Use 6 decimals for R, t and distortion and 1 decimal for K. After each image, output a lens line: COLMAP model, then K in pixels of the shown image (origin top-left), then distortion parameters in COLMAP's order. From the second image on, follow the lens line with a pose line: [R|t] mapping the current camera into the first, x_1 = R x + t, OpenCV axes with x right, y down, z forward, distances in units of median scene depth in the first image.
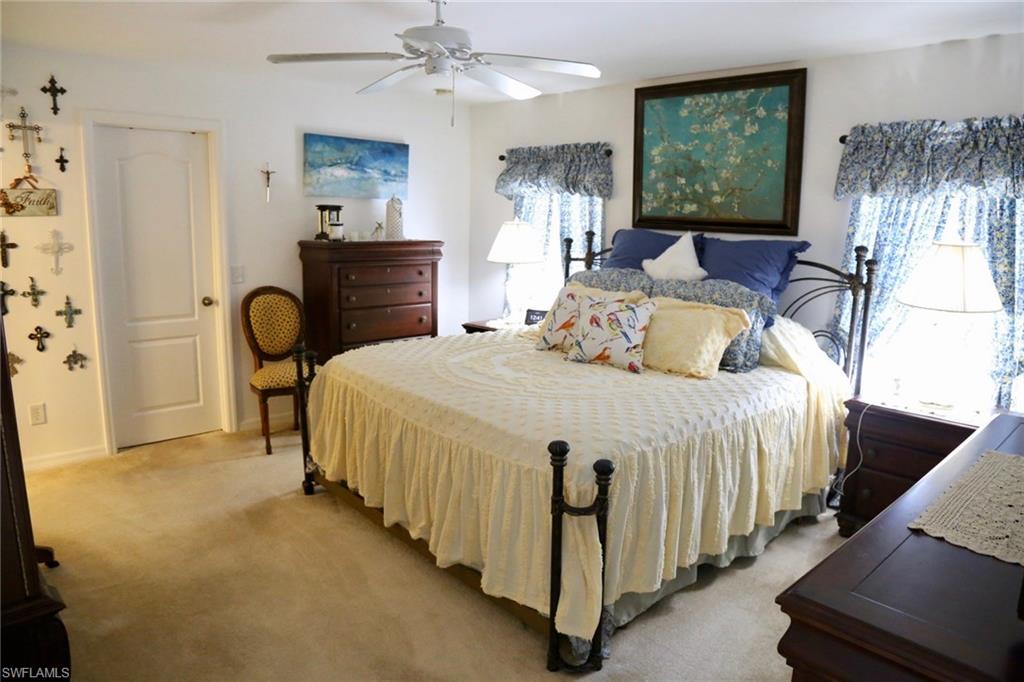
lens RADIAL K [[698.6, 0, 509.6], [0, 698.6, 343.8], [0, 0, 1]] dist [-0.103024, 0.045288]
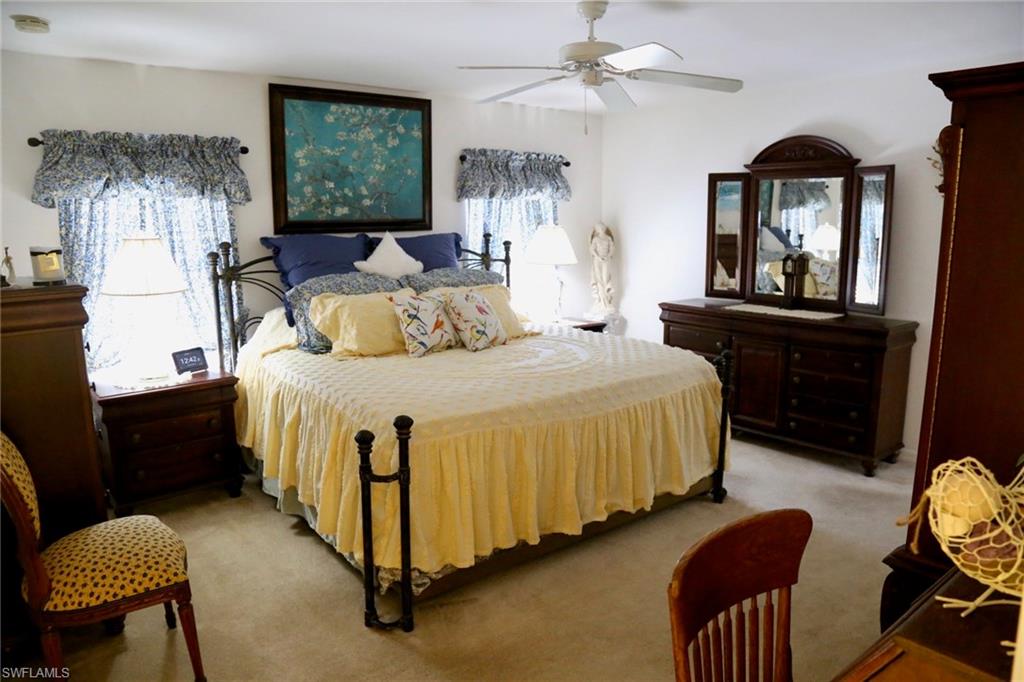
lens RADIAL K [[698.6, 0, 515.5], [0, 698.6, 340.6], [0, 0, 1]] dist [-0.103024, 0.045288]
pose [[0.065201, -0.188468, 0.979913, -0.803600], [0.202583, 0.964053, 0.171938, -0.137589], [-0.977092, 0.187303, 0.101038, 0.691401]]
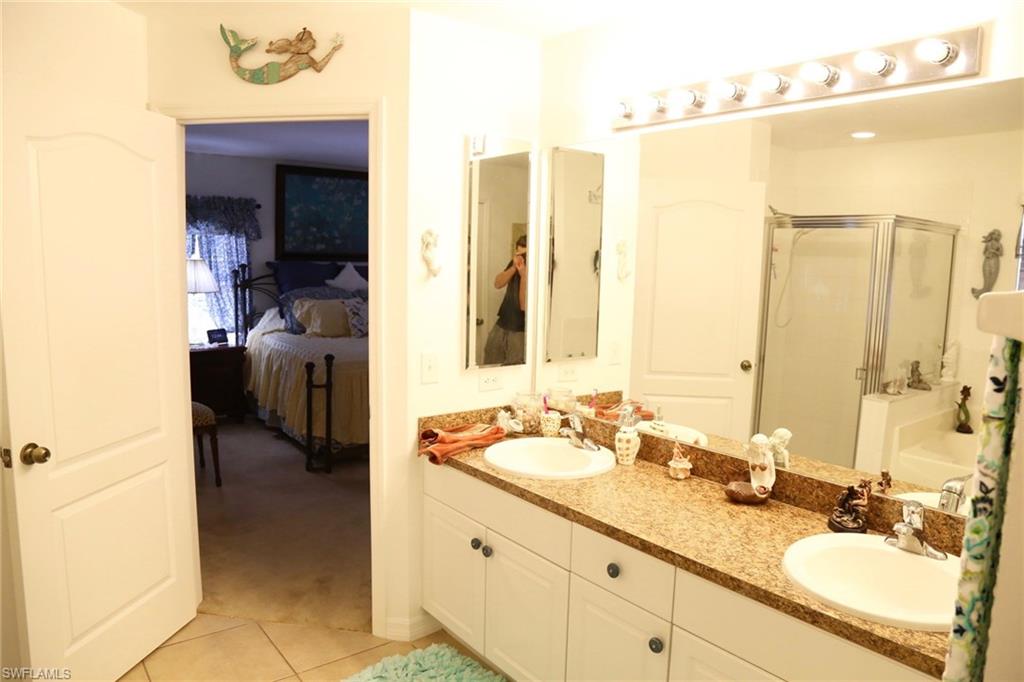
lens RADIAL K [[698.6, 0, 508.4], [0, 698.6, 341.0], [0, 0, 1]] dist [-0.103024, 0.045288]
pose [[0.092987, -0.135053, 0.986465, -1.326675], [0.167471, 0.978764, 0.118212, -0.102880], [-0.981482, 0.154212, 0.113630, 0.440956]]
